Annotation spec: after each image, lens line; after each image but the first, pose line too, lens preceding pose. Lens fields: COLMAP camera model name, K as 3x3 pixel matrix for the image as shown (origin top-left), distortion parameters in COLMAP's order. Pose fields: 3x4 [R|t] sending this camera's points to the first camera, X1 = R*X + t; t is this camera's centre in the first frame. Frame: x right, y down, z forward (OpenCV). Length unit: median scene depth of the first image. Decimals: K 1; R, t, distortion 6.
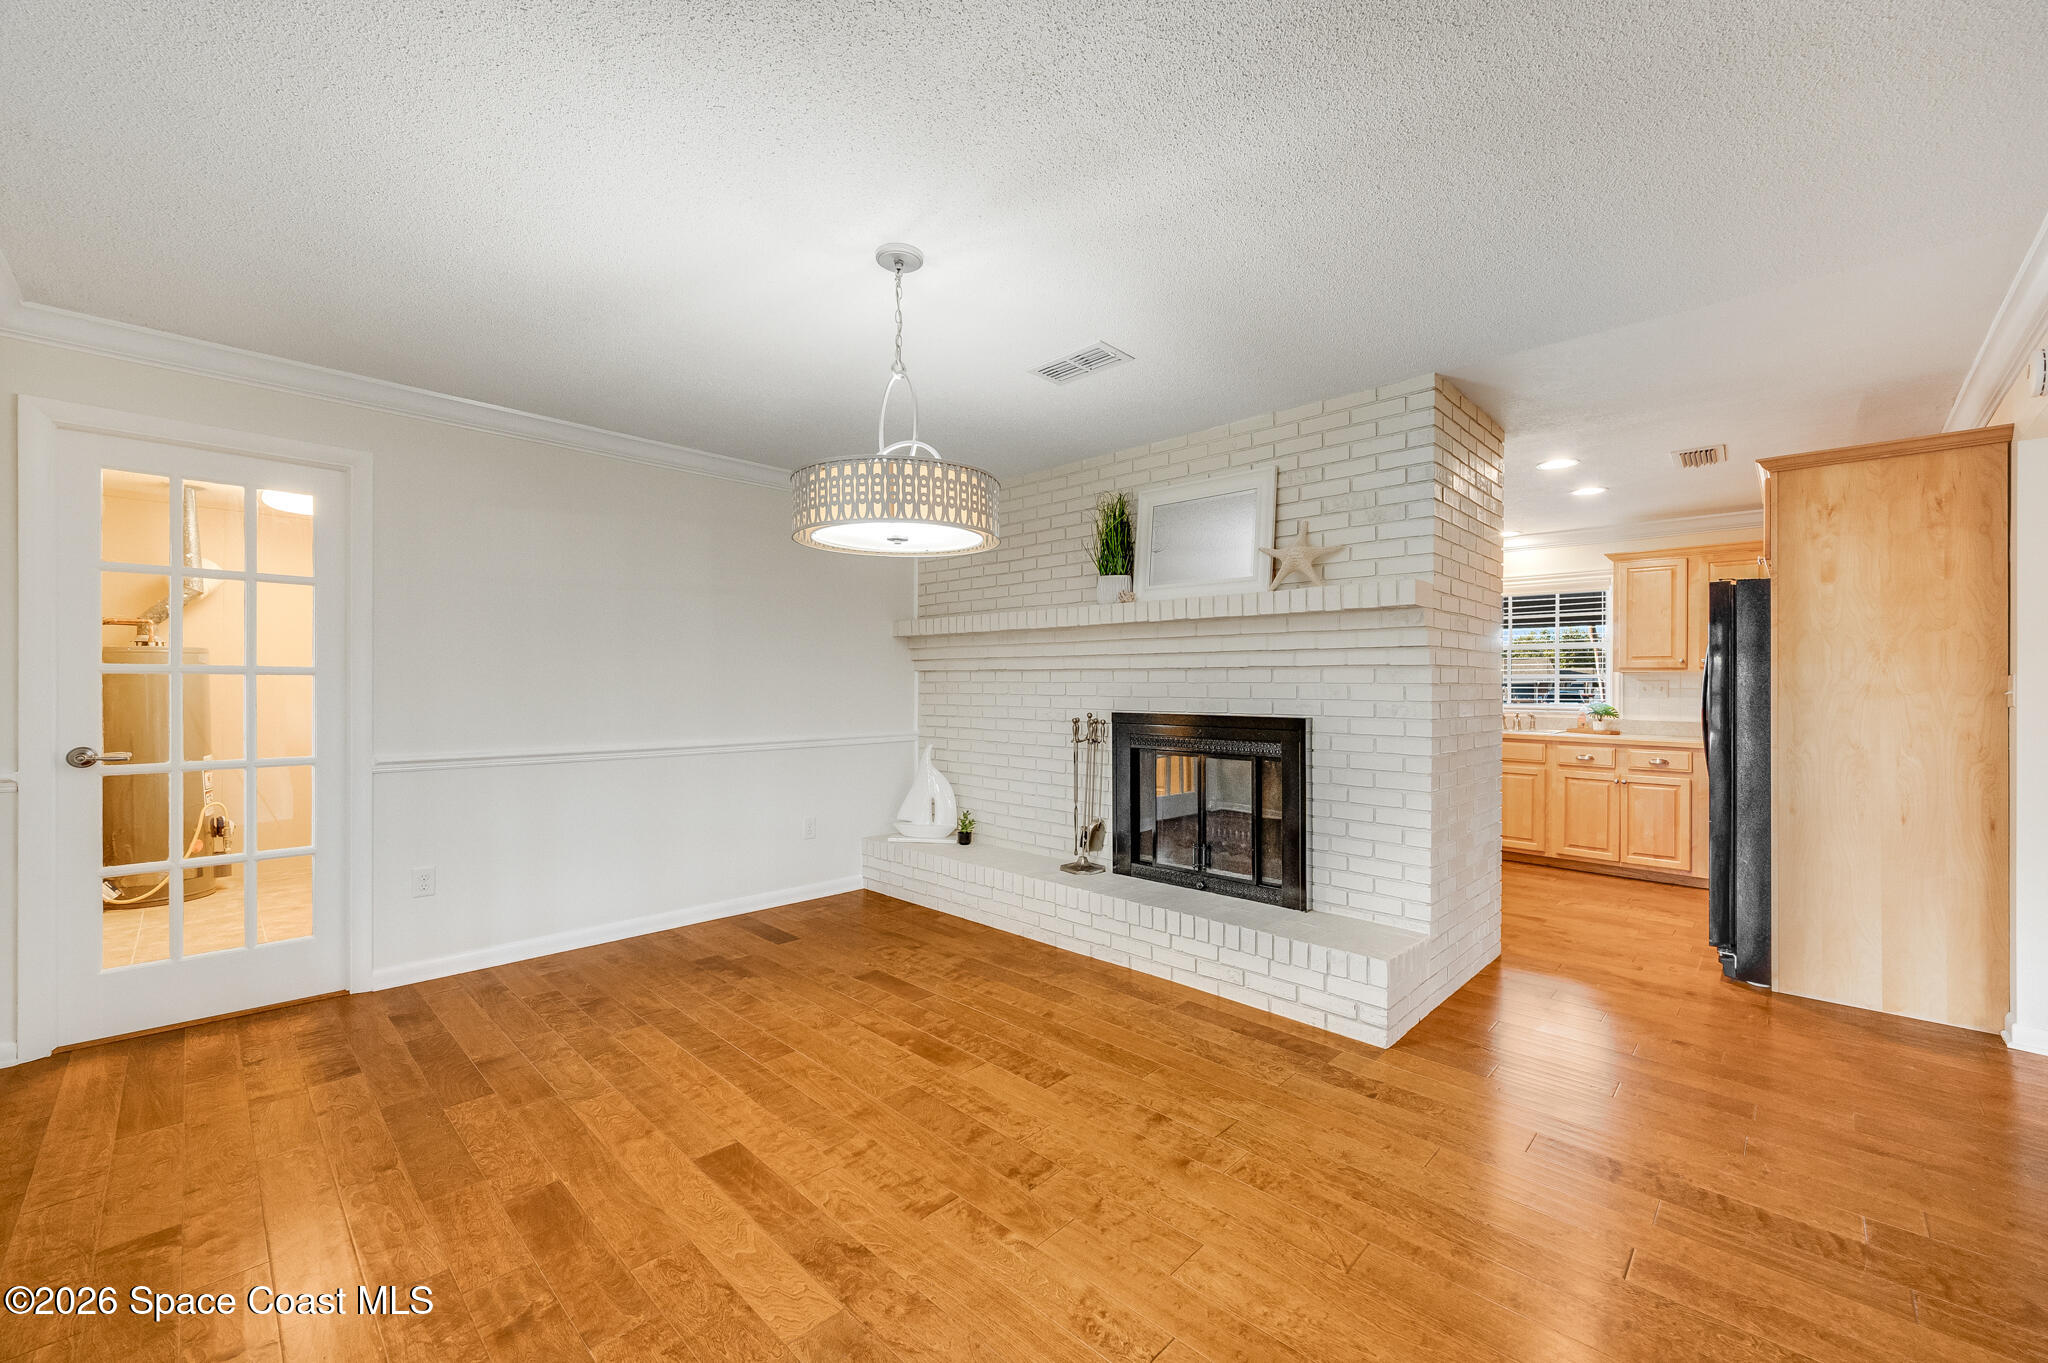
lens RADIAL K [[813.2, 0, 1024.1], [0, 813.2, 682.0], [0, 0, 1]] dist [0.003505, -0.000760]
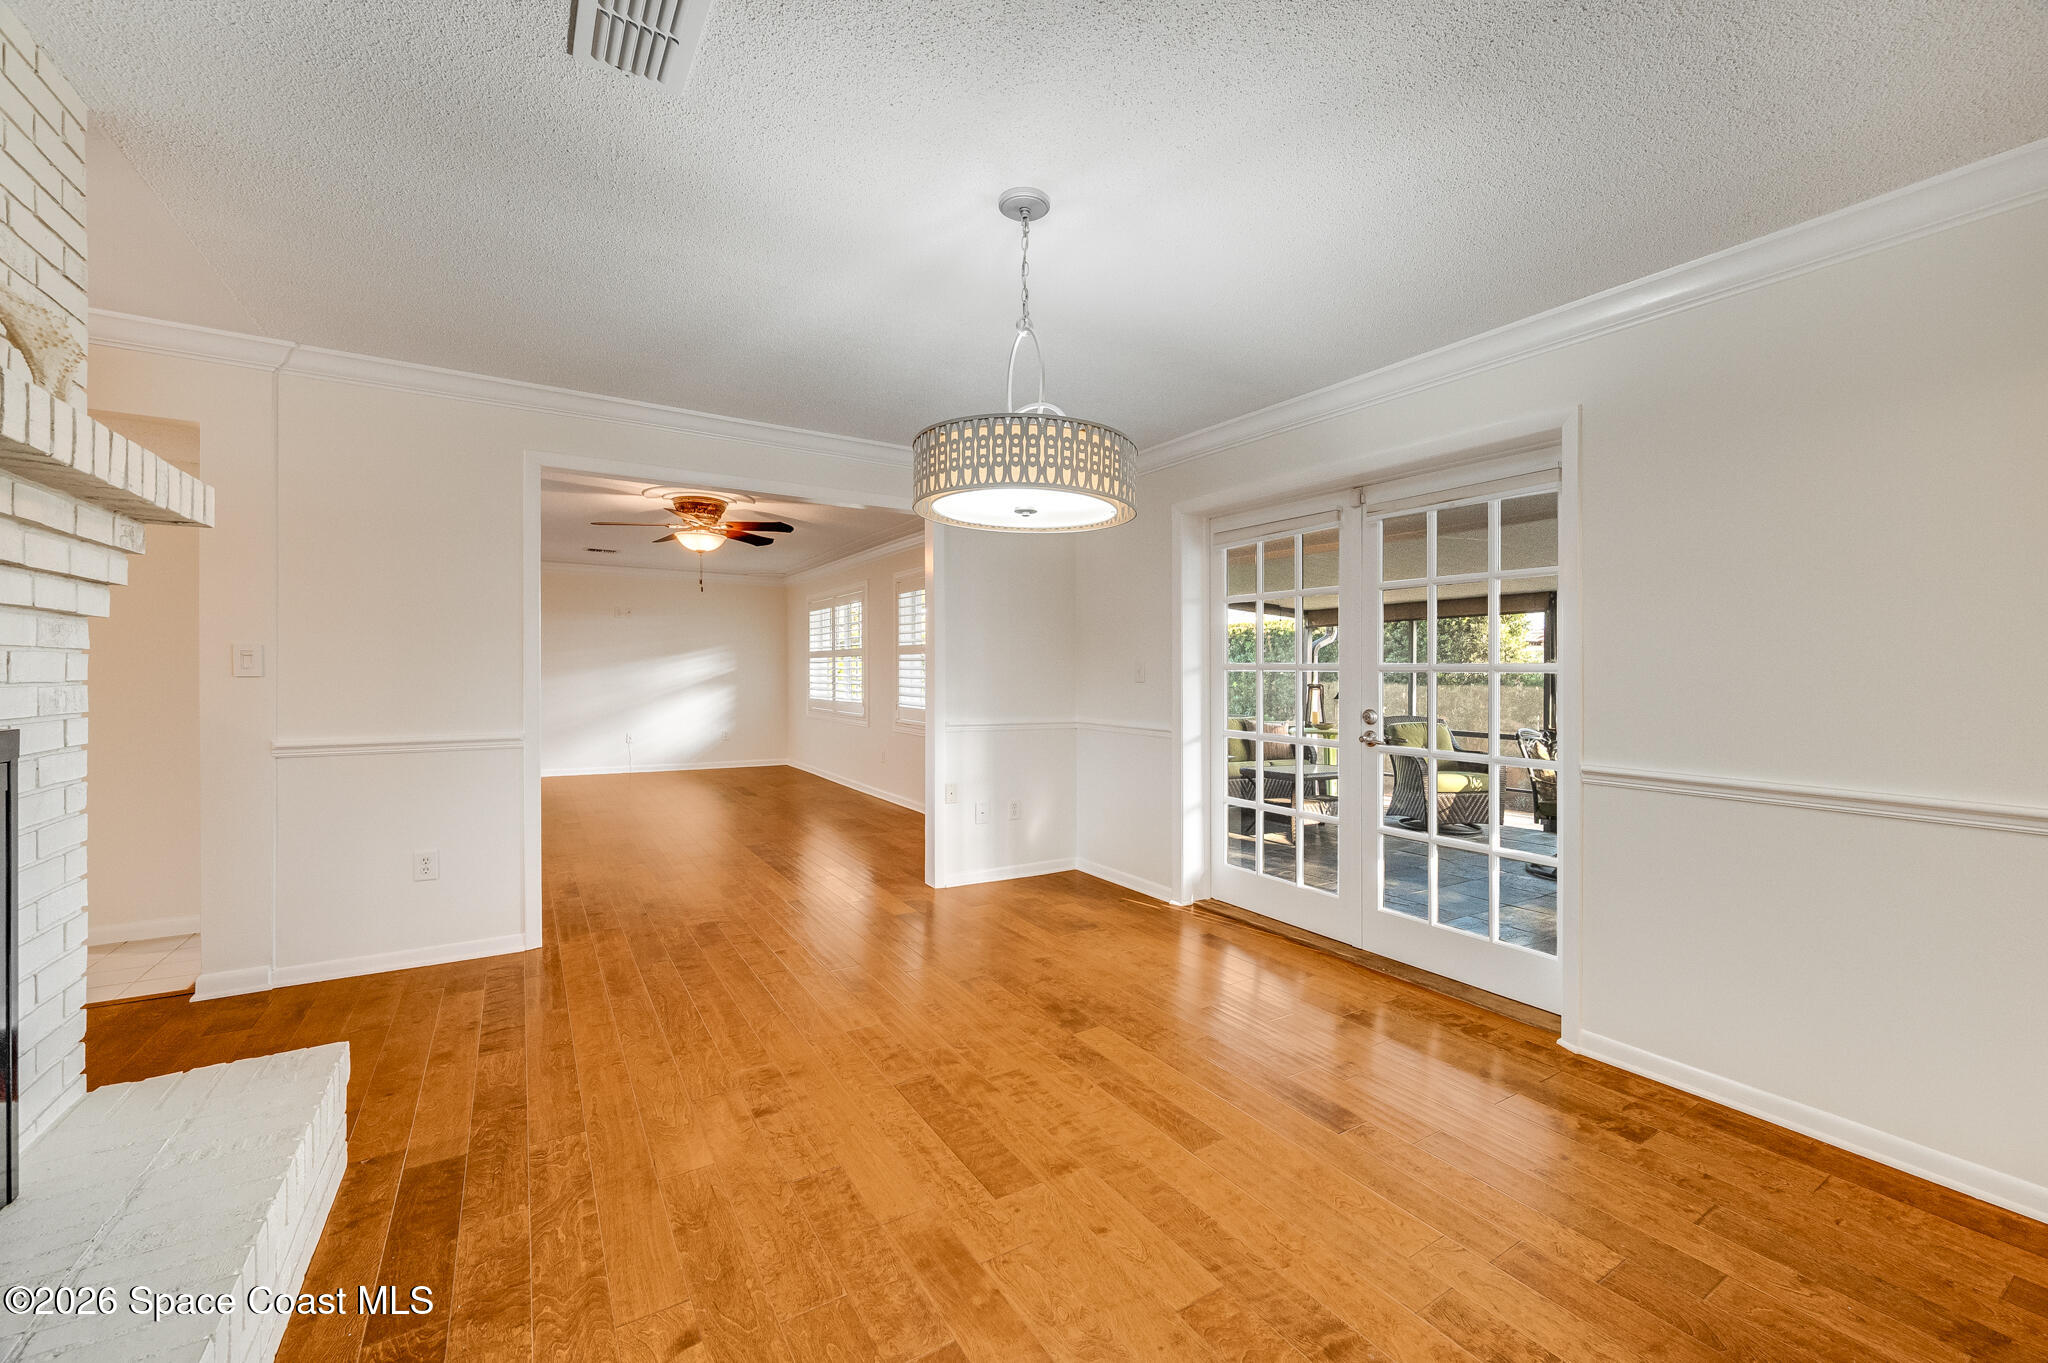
lens RADIAL K [[813.2, 0, 1034.1], [0, 813.2, 679.1], [0, 0, 1]] dist [0.003505, -0.000760]
pose [[-0.972723, -0.018128, 0.231261, -0.273061], [-0.017657, 0.999836, 0.004109, 0.008526], [-0.231298, -0.000086, -0.972883, 1.403324]]
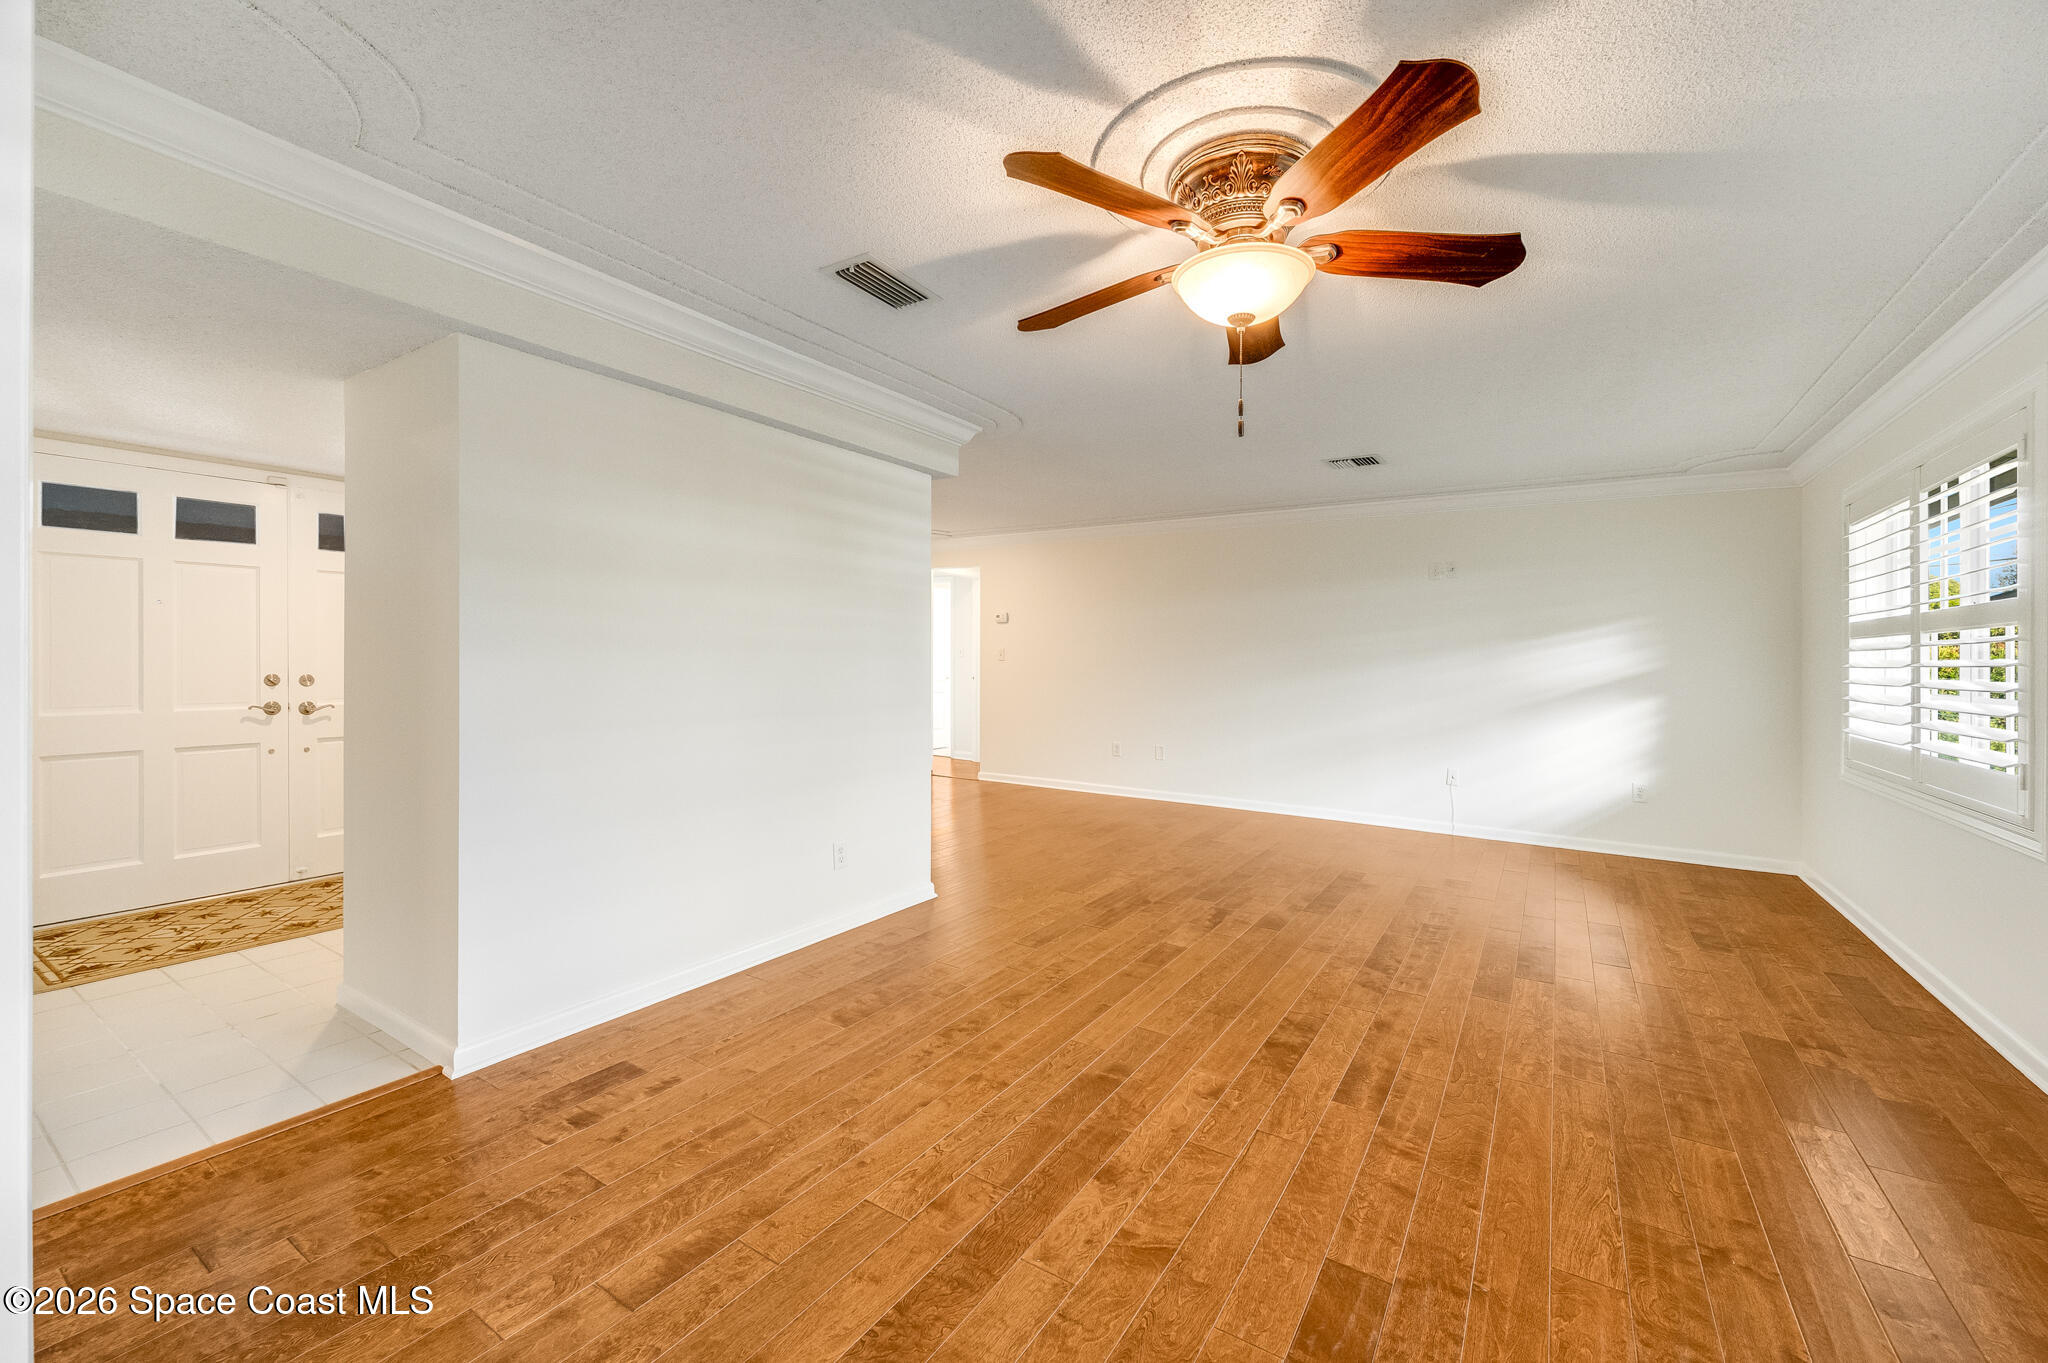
lens RADIAL K [[813.2, 0, 1042.7], [0, 813.2, 673.5], [0, 0, 1]] dist [0.003505, -0.000760]
pose [[-0.208191, -0.027821, 0.977692, 0.291018], [-0.020412, 0.999501, 0.024095, 0.006440], [-0.977875, -0.014940, -0.208655, 0.078842]]
